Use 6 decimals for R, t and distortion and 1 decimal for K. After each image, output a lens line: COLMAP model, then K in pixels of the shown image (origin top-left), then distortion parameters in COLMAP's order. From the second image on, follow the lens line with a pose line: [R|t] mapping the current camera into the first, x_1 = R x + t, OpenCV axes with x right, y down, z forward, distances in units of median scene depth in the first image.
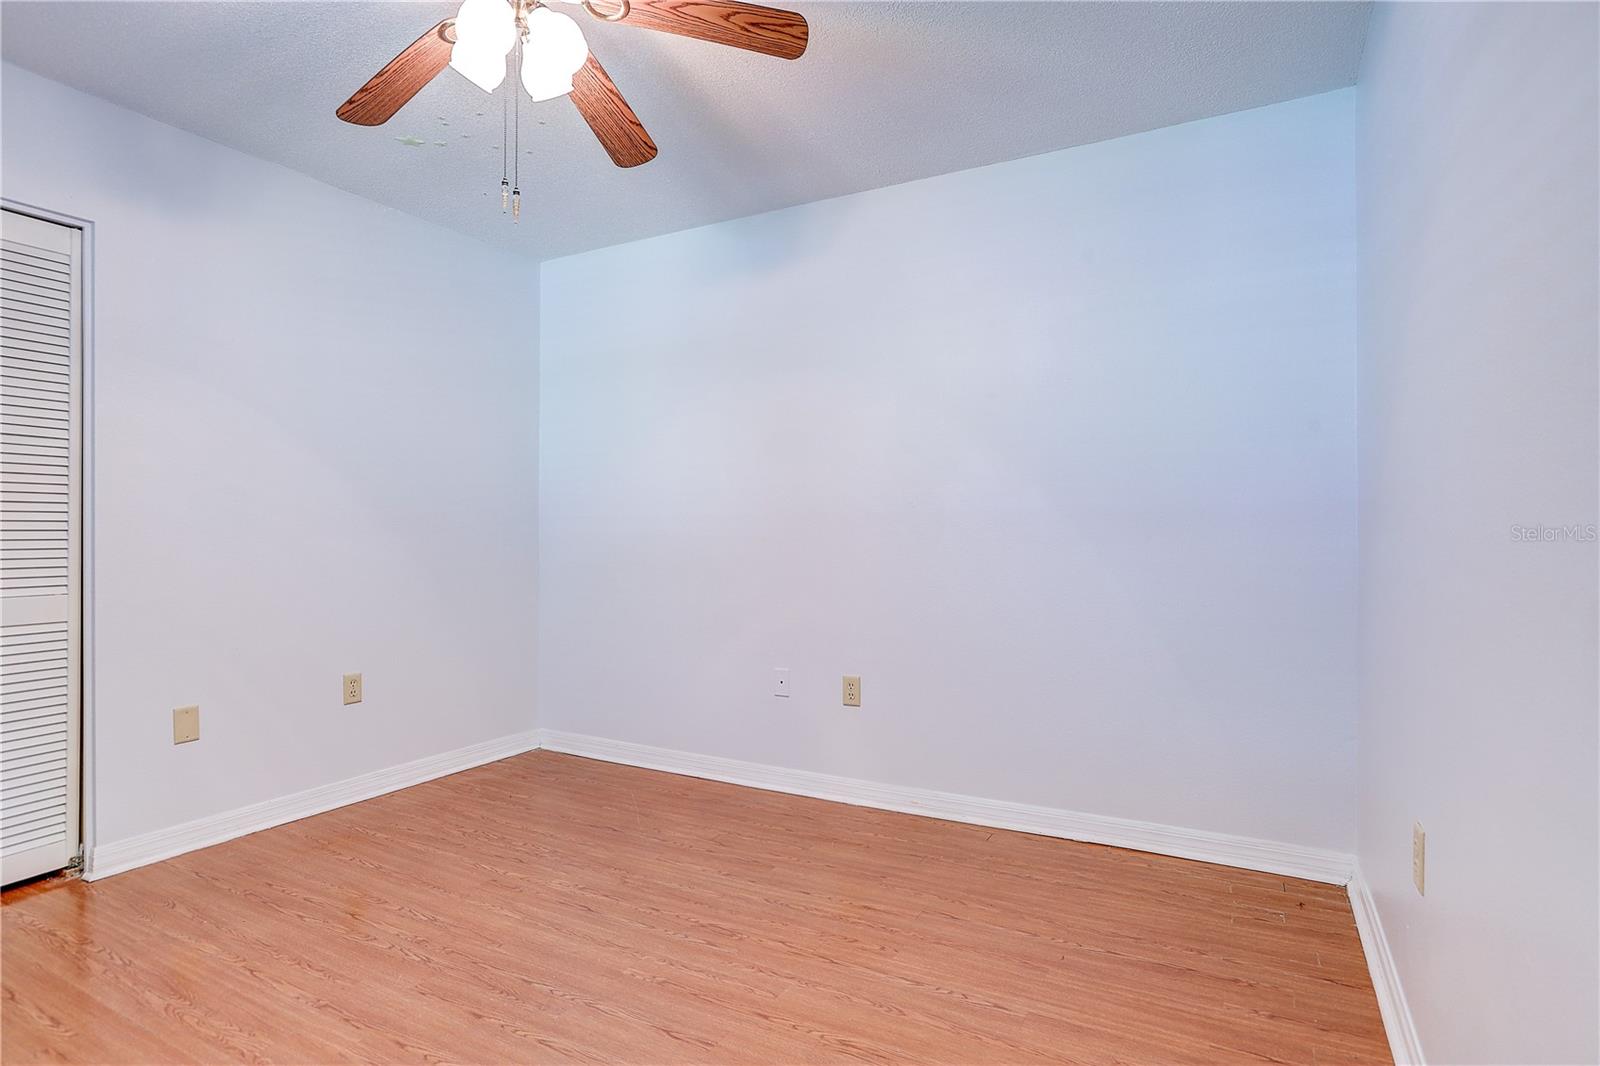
lens RADIAL K [[832.5, 0, 799.4], [0, 832.5, 533.4], [0, 0, 1]] dist [-0.040201, 0.022955]
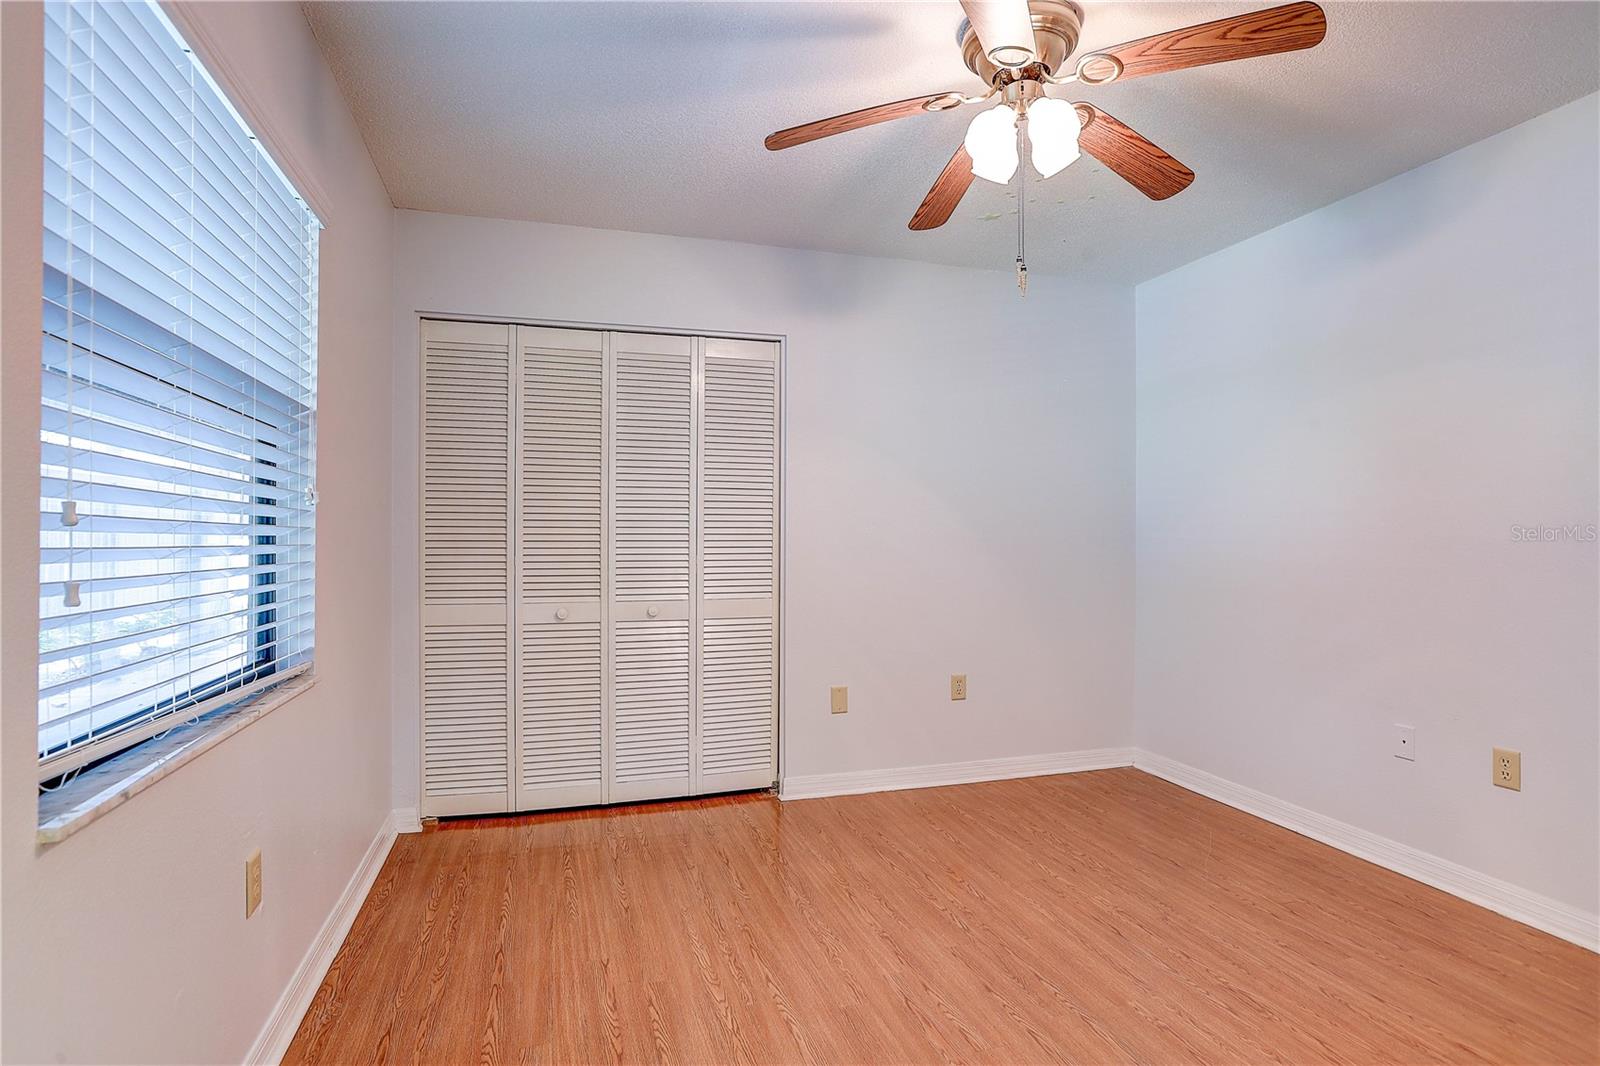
lens RADIAL K [[832.5, 0, 802.3], [0, 832.5, 532.7], [0, 0, 1]] dist [-0.040201, 0.022955]
pose [[0.716524, 0.000042, -0.697562, 0.165513], [-0.002893, 0.999992, -0.002912, -0.036731], [0.697556, 0.004105, 0.716518, -0.011202]]
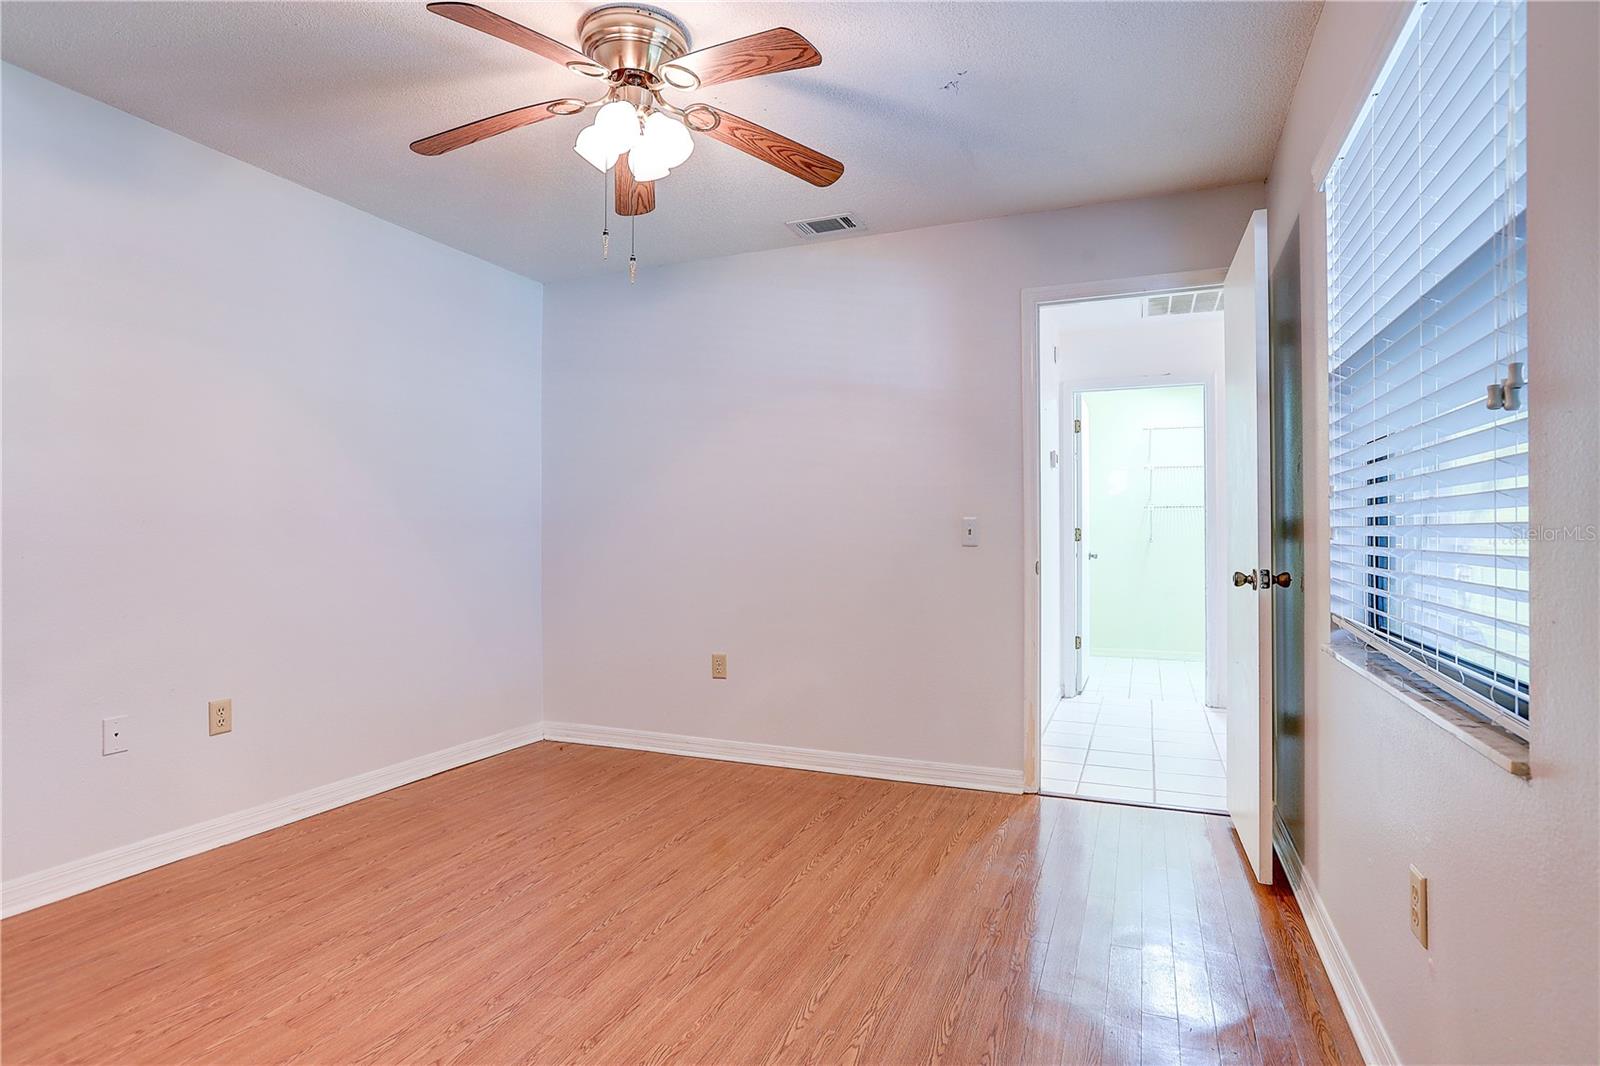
lens RADIAL K [[832.5, 0, 794.6], [0, 832.5, 527.9], [0, 0, 1]] dist [-0.040201, 0.022955]
pose [[-0.099237, 0.010218, 0.995011, -1.147291], [-0.000037, 0.999947, -0.010272, -0.002753], [-0.995064, -0.001056, -0.099231, 0.639136]]
